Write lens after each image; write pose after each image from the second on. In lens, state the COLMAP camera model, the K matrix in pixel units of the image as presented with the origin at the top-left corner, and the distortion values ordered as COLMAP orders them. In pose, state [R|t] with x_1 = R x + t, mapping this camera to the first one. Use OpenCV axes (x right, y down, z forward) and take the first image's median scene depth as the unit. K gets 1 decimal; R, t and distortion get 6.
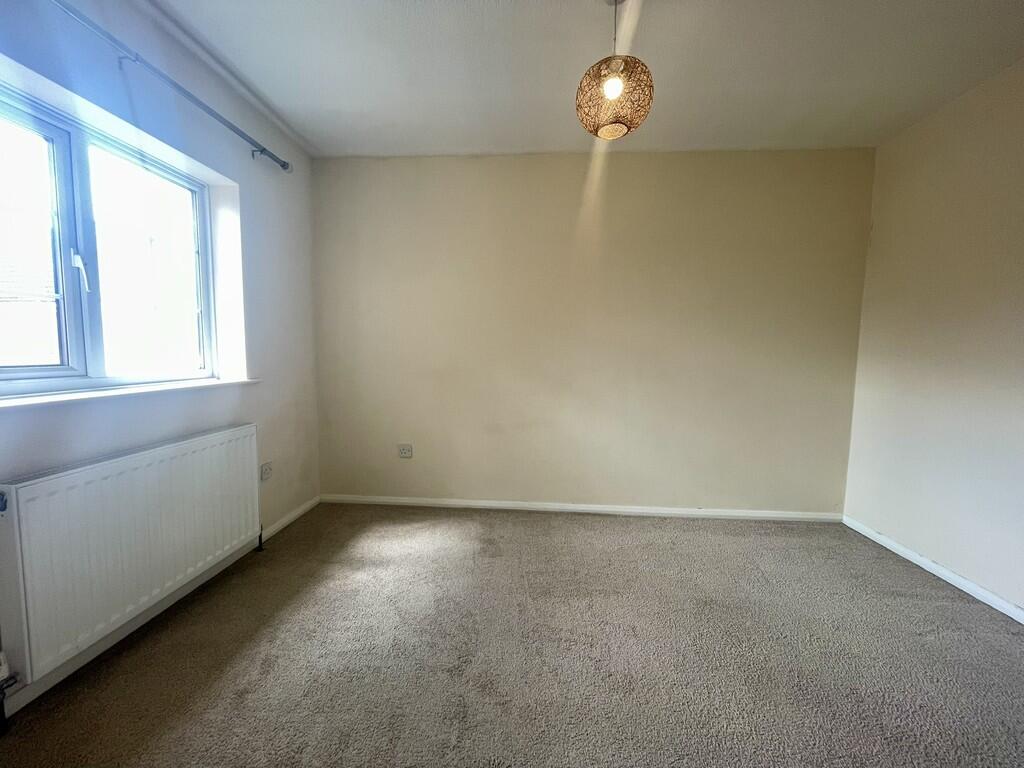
lens RADIAL K [[414.8, 0, 512.0], [0, 414.8, 384.0], [0, 0, 1]] dist [0.001270, 0.000126]
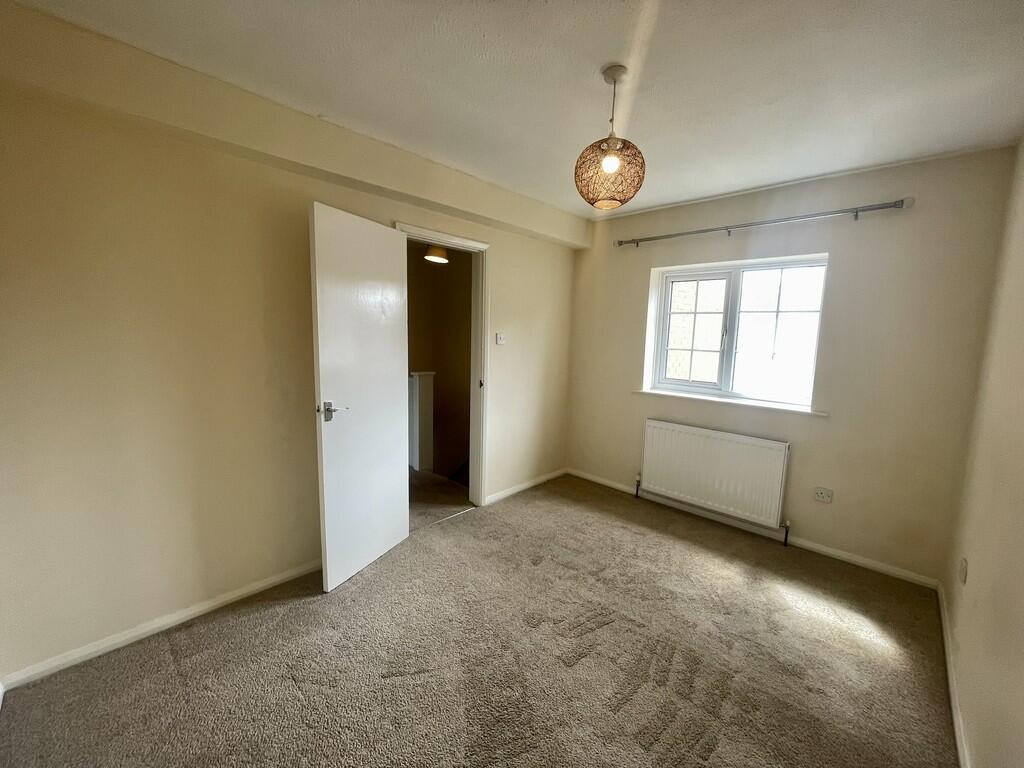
lens RADIAL K [[404.4, 0, 512.0], [0, 404.4, 384.0], [0, 0, 1]] dist [-0.000717, -0.000011]
pose [[-0.630332, 0.060789, -0.773942, 1.000279], [-0.106317, 0.980777, 0.163624, -0.228285], [0.769011, 0.185421, -0.611753, 1.237037]]
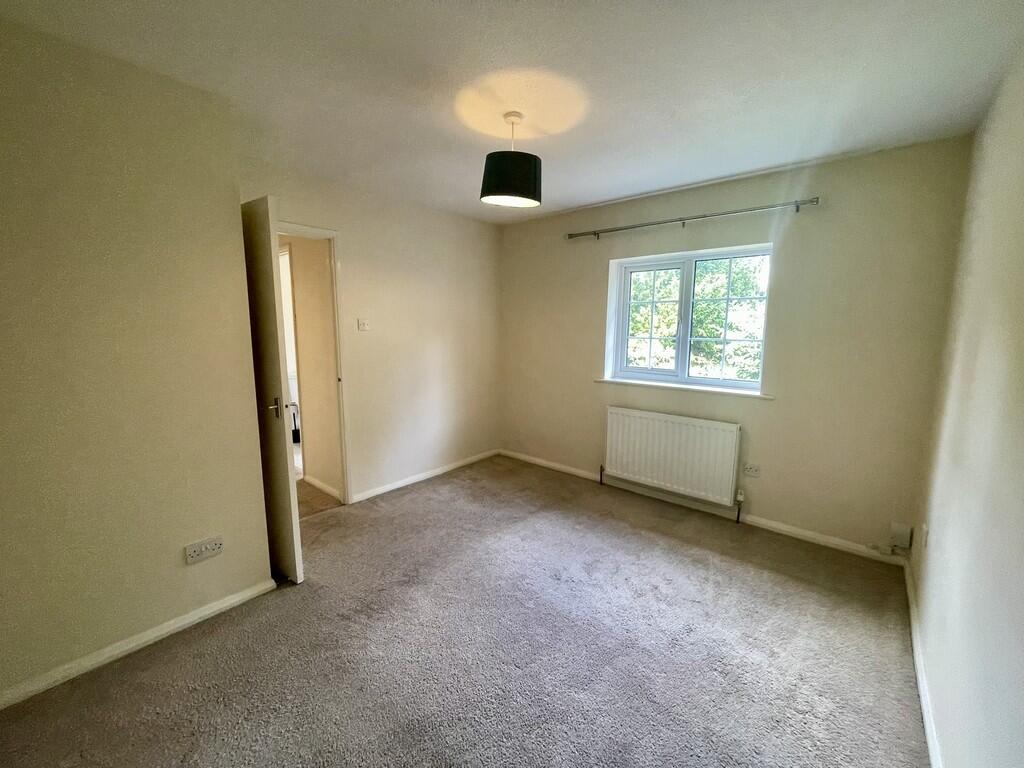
lens RADIAL K [[414.8, 0, 512.0], [0, 414.8, 384.0], [0, 0, 1]] dist [0.001270, 0.000126]
pose [[-0.603858, 0.087485, -0.792276, 1.004647], [-0.087668, 0.980639, 0.175103, -0.239457], [0.792256, 0.175195, -0.584497, 1.354415]]
